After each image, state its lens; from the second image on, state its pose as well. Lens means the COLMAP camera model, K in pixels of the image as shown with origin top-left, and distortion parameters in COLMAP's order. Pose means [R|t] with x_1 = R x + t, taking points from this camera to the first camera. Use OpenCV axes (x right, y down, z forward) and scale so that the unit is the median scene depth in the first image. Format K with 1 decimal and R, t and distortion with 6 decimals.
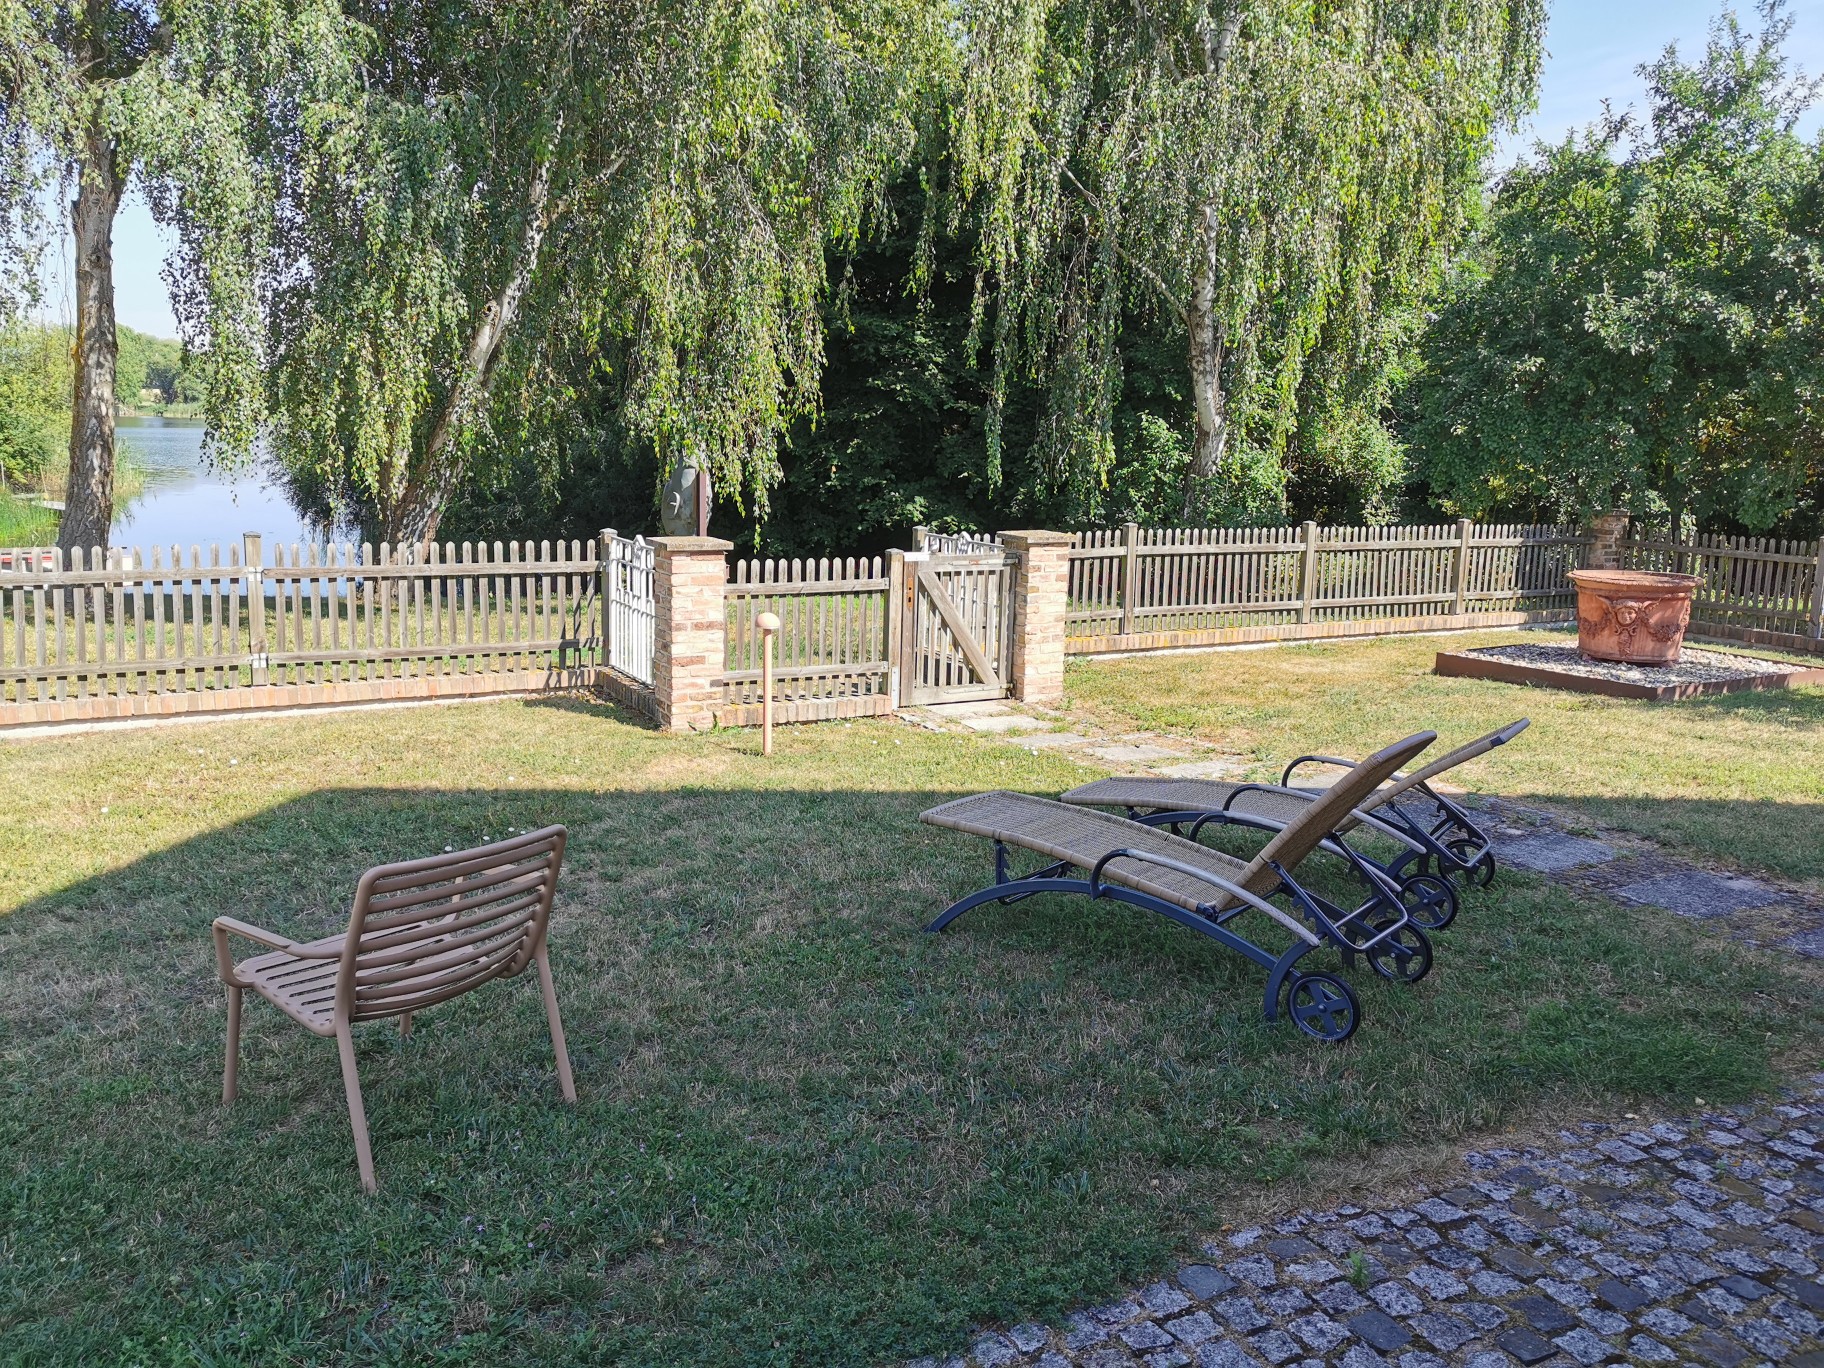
lens RADIAL K [[1385.6, 0, 944.6], [0, 1385.6, 638.1], [0, 0, 1]] dist [0.016416, -0.043908]
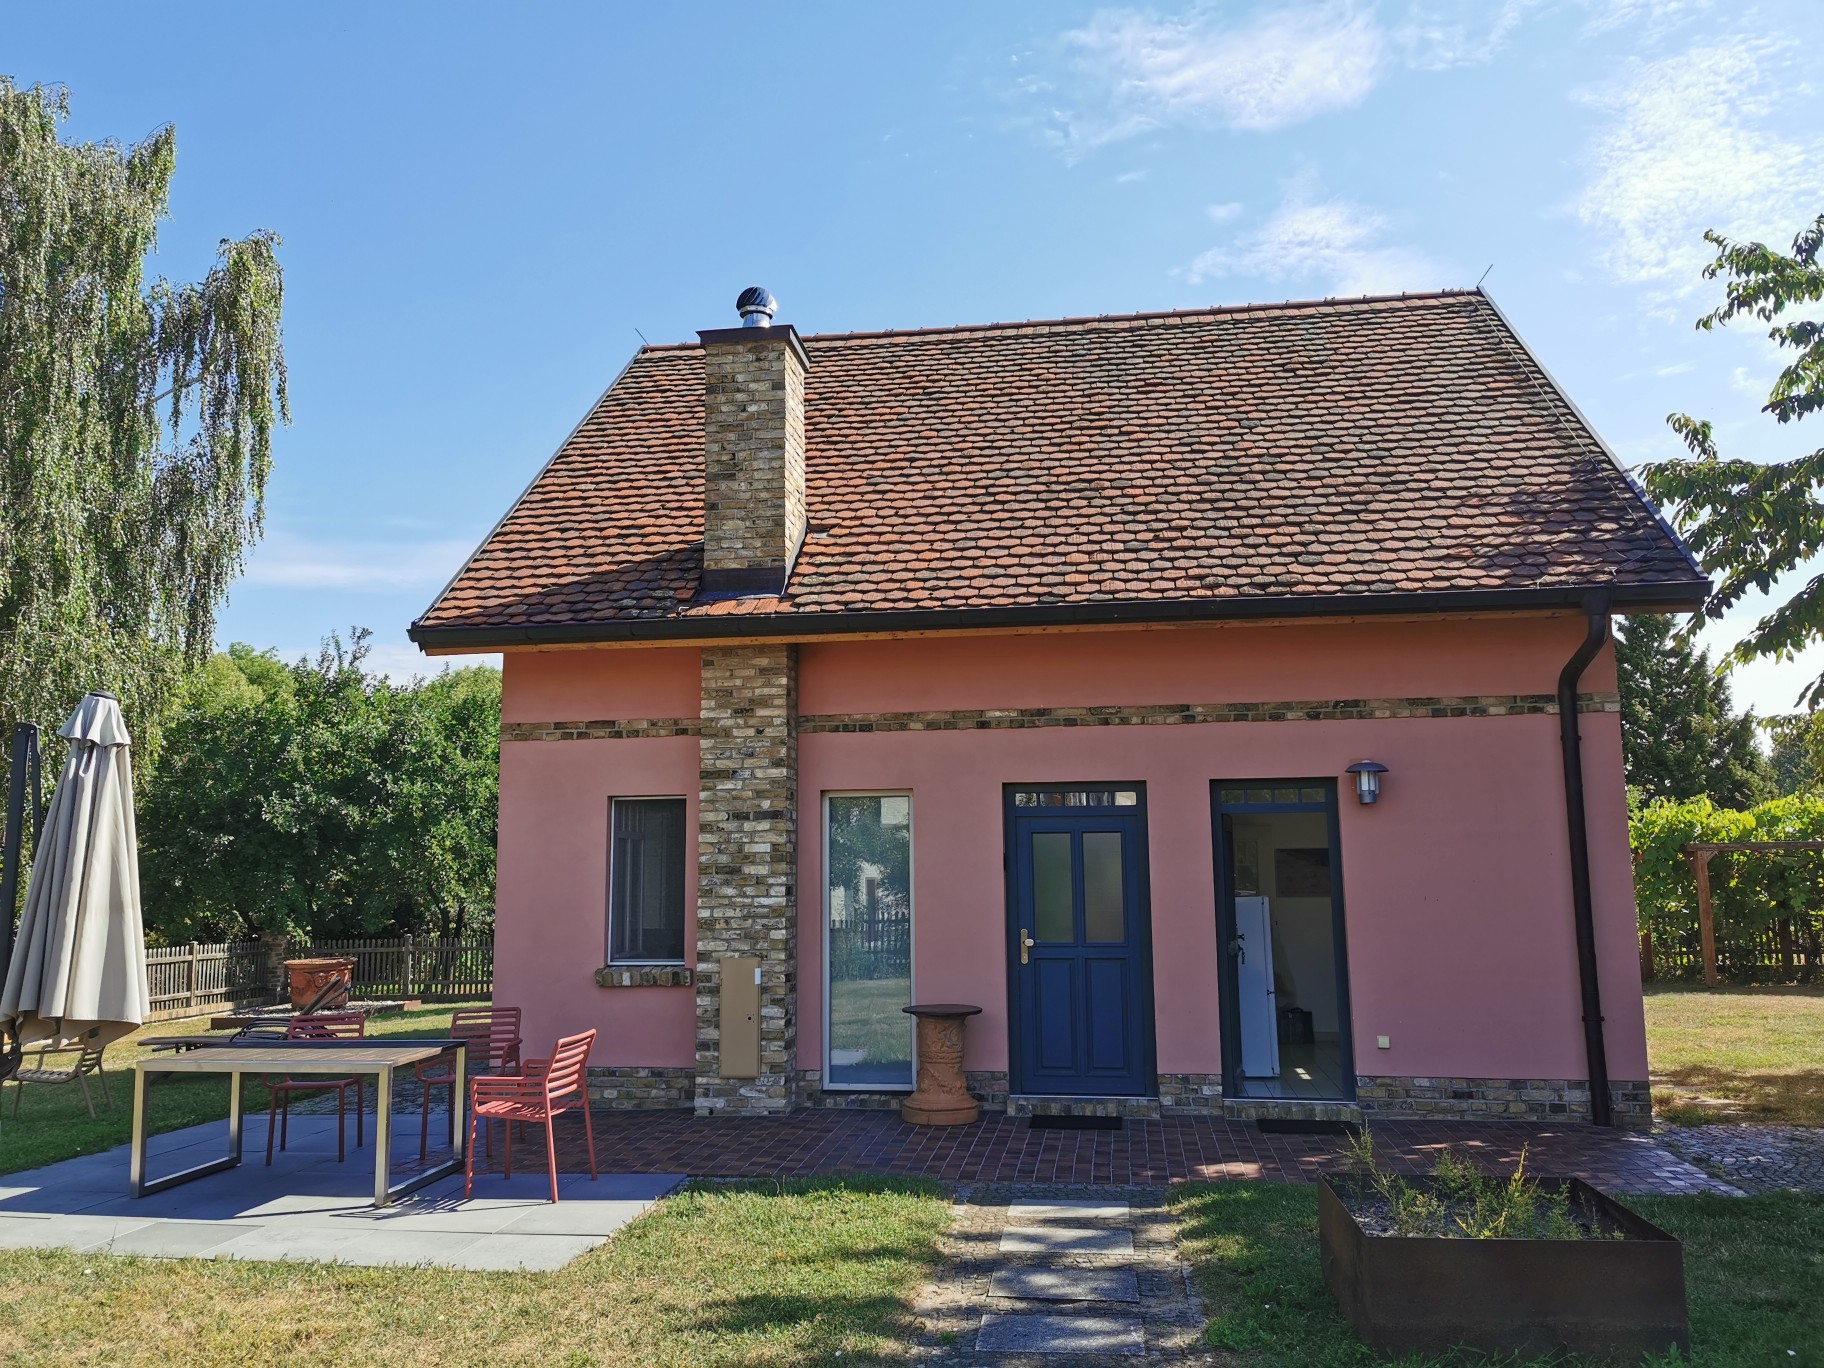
lens RADIAL K [[1385.6, 0, 912.7], [0, 1385.6, 682.5], [0, 0, 1]] dist [0.016416, -0.043908]
pose [[0.589974, 0.078203, 0.803626, -0.411592], [0.155893, 0.965538, -0.208407, 0.080794], [-0.792230, 0.248235, 0.557451, -0.551068]]
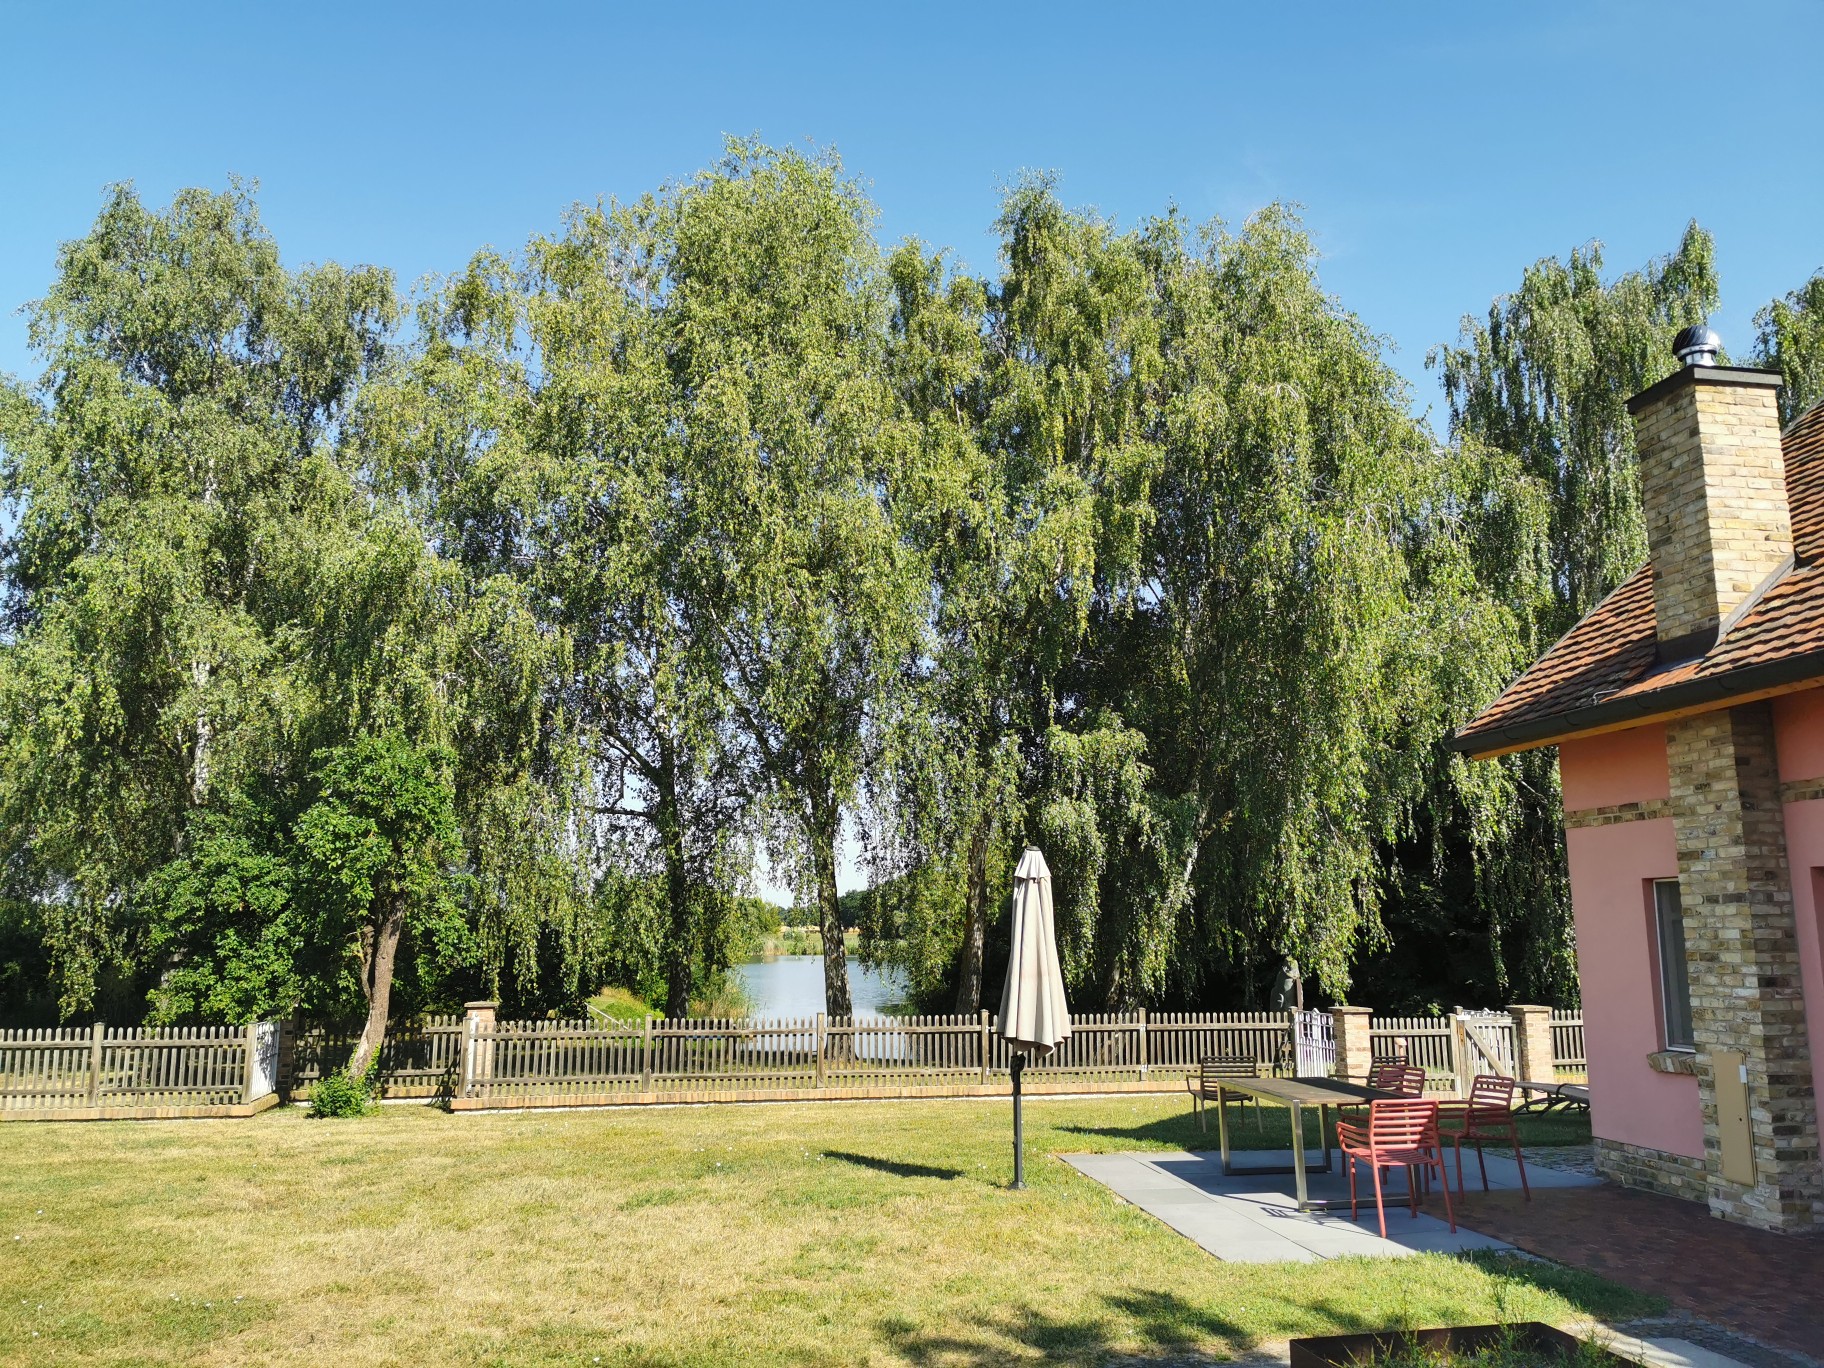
lens RADIAL K [[1385.6, 0, 915.7], [0, 1385.6, 671.3], [0, 0, 1]] dist [0.016416, -0.043908]
pose [[0.943434, -0.089257, -0.319321, -0.055977], [-0.025573, 0.940625, -0.338482, 0.114203], [0.330573, 0.327501, 0.885135, -0.798150]]
